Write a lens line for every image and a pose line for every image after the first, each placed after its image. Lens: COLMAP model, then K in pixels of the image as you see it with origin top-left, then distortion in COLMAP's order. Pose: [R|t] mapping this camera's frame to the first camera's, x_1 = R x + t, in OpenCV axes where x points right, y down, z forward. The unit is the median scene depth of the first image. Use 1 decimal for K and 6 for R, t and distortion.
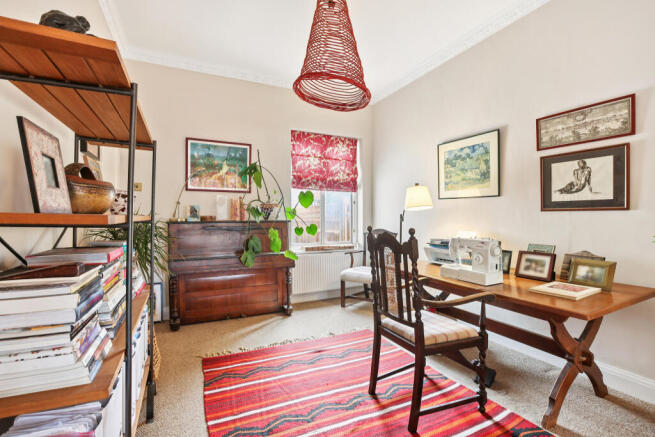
lens RADIAL K [[298.5, 0, 332.5], [0, 298.5, 219.5], [0, 0, 1]] dist [-0.047581, 0.000070]
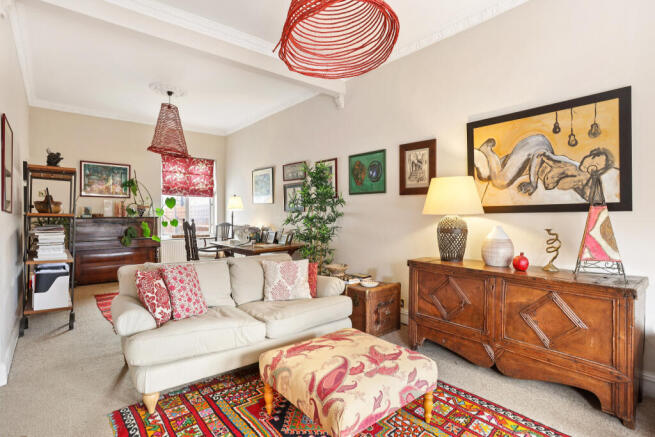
lens RADIAL K [[345.2, 0, 327.0], [0, 345.2, 213.9], [0, 0, 1]] dist [0.005952, 0.001971]
pose [[0.978315, 0.000700, 0.207121, 0.330460], [0.001394, 0.999949, -0.009963, 0.007009], [-0.207118, 0.010036, 0.978265, -0.894912]]
